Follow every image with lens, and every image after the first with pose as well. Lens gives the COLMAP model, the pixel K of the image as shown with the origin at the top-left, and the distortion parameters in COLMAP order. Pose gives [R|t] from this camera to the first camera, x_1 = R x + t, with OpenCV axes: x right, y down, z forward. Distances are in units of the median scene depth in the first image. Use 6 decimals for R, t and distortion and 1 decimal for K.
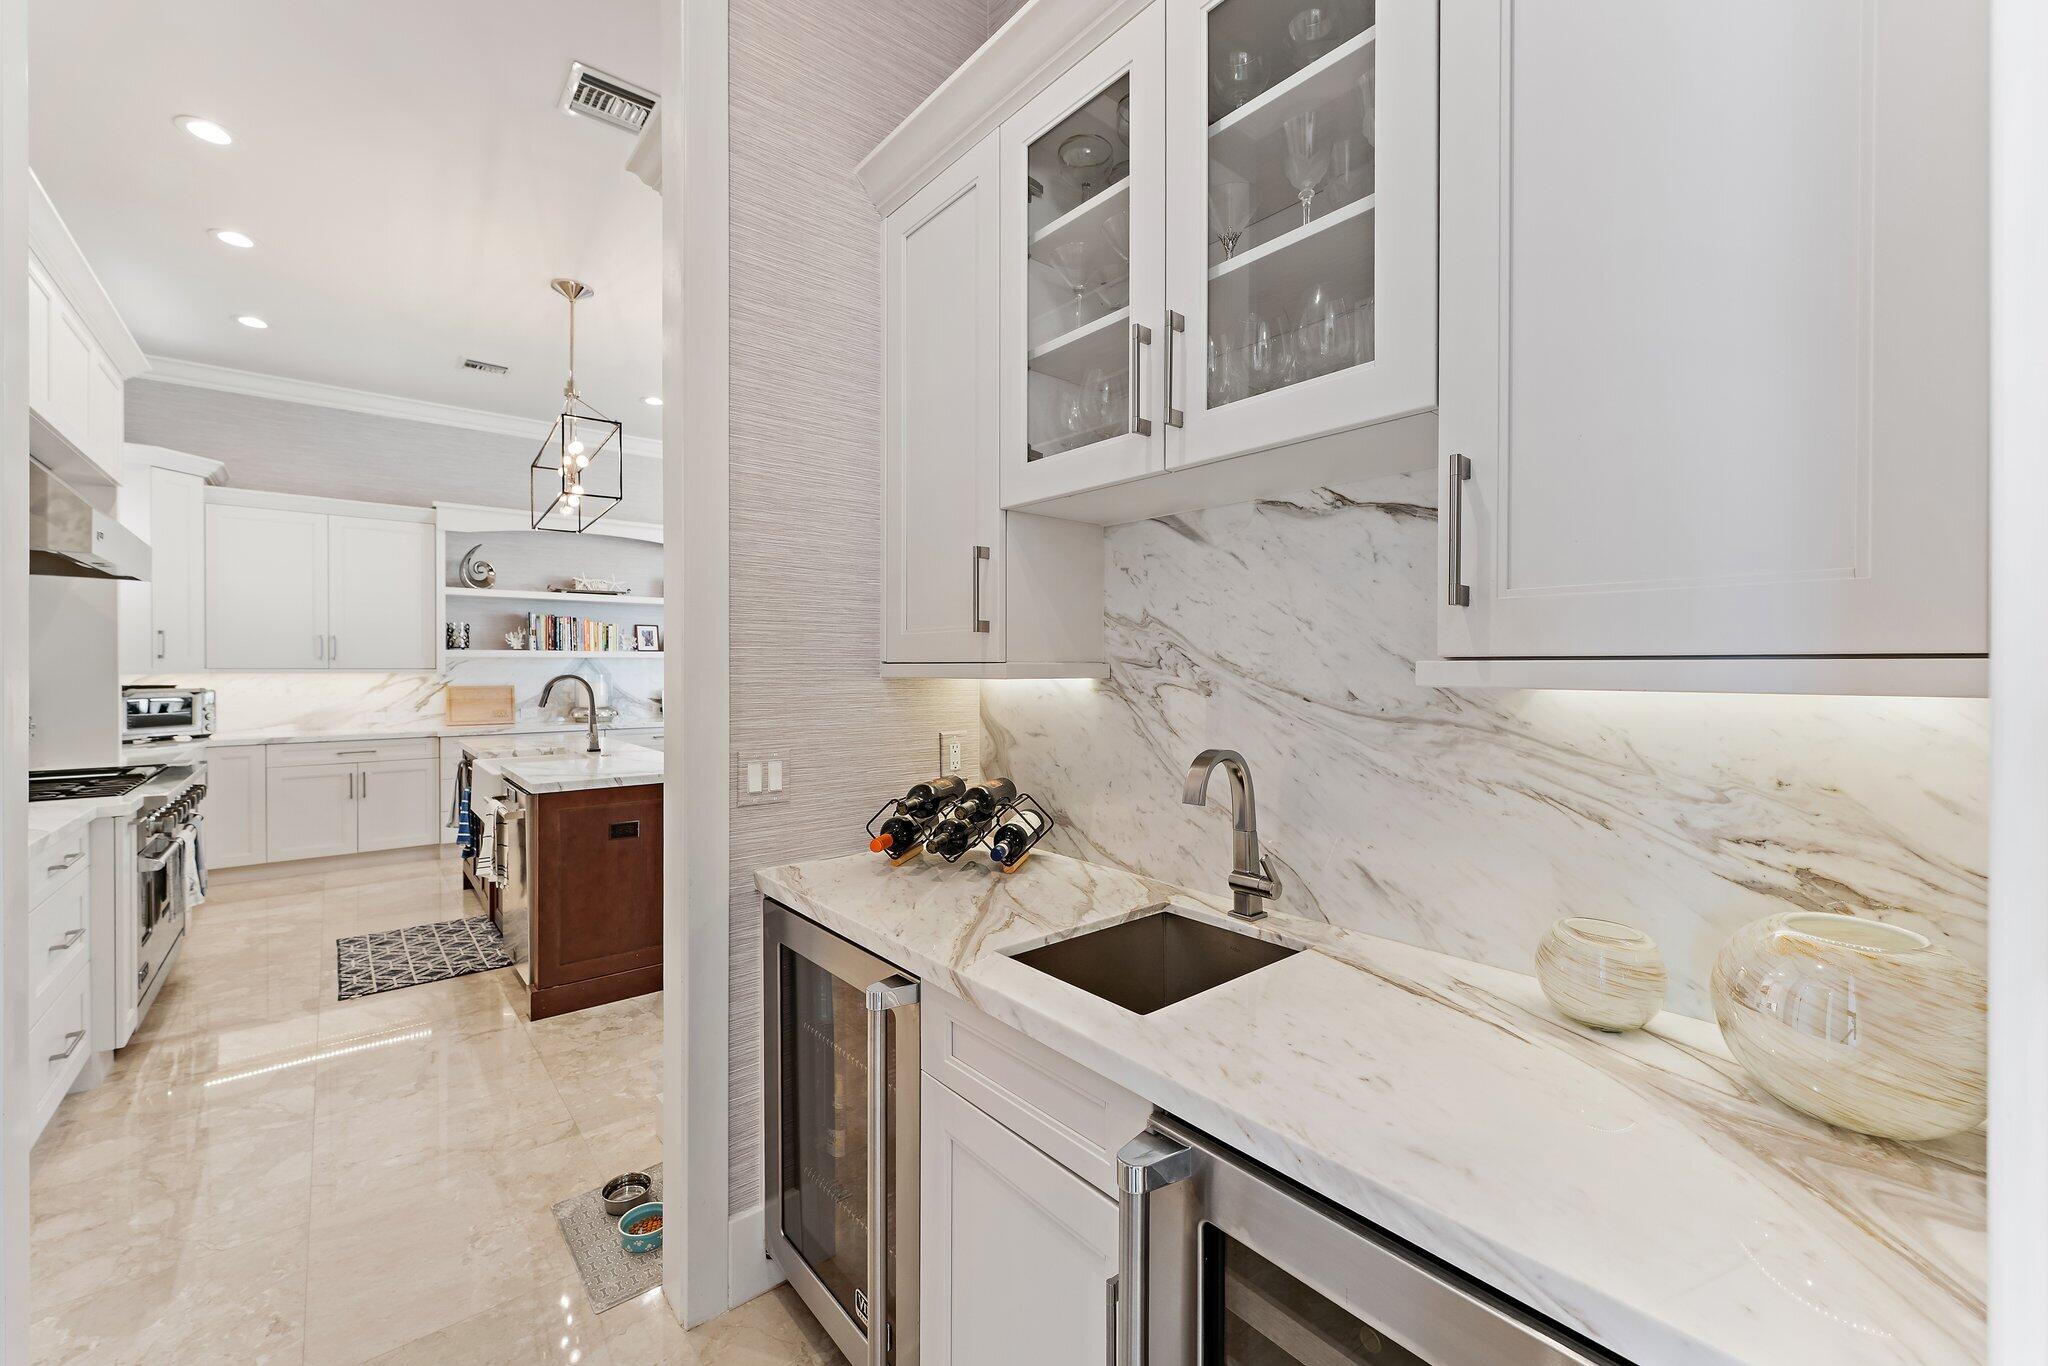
lens RADIAL K [[830.7, 0, 1028.1], [0, 830.7, 675.1], [0, 0, 1]] dist [0.003272, -0.000882]
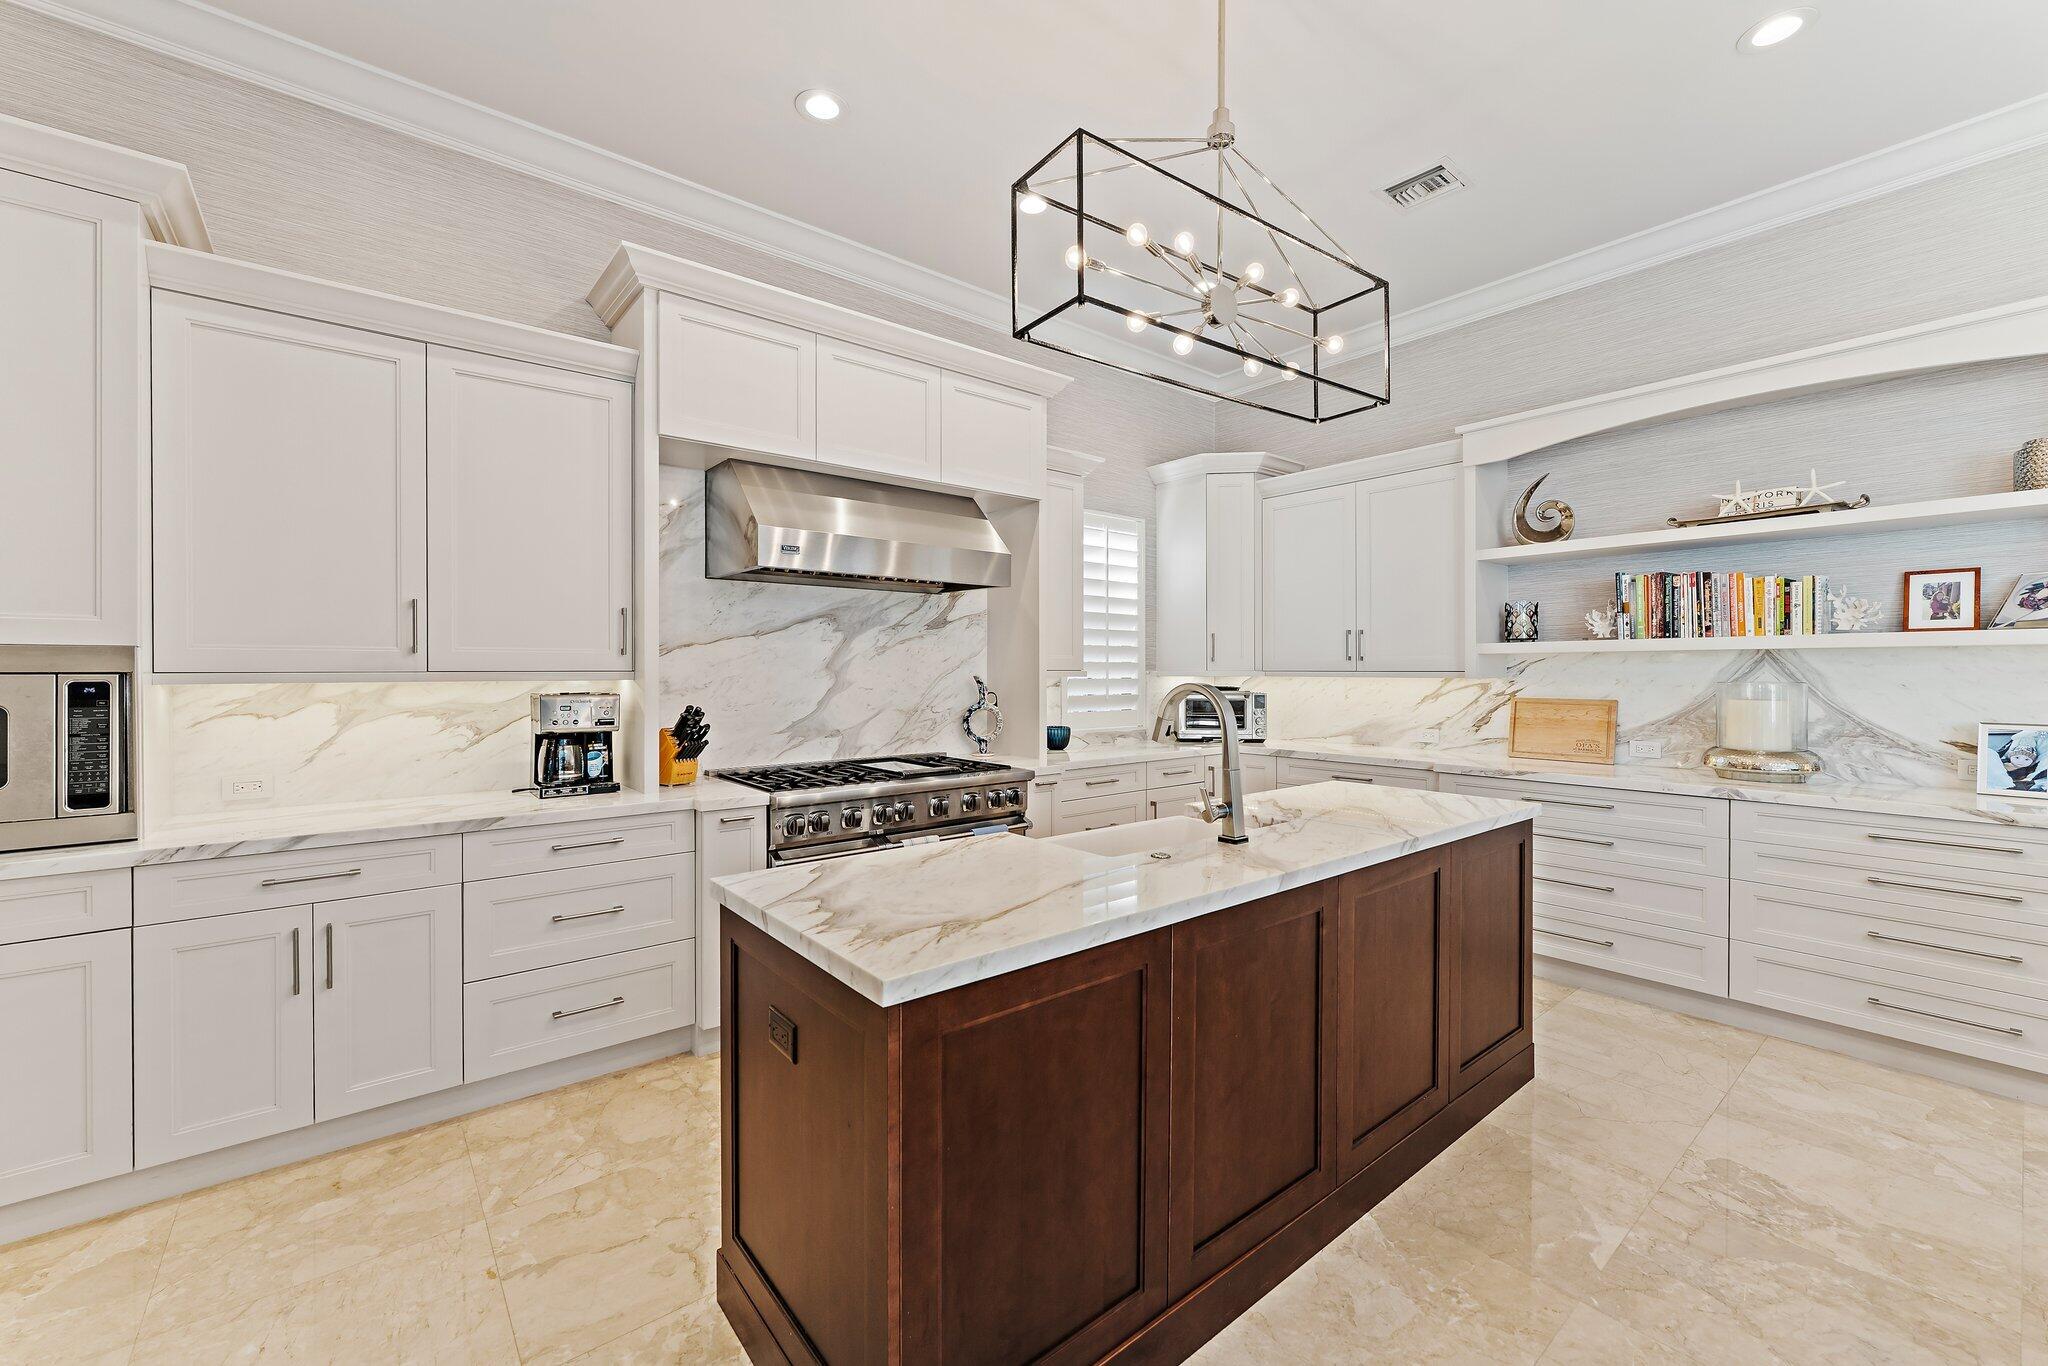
lens RADIAL K [[830.7, 0, 1008.6], [0, 830.7, 672.4], [0, 0, 1]] dist [0.003272, -0.000882]
pose [[-0.033898, 0.006093, -0.999407, -0.018905], [-0.006383, 0.999960, 0.006313, -0.008235], [0.999405, 0.006593, -0.033858, 0.602322]]
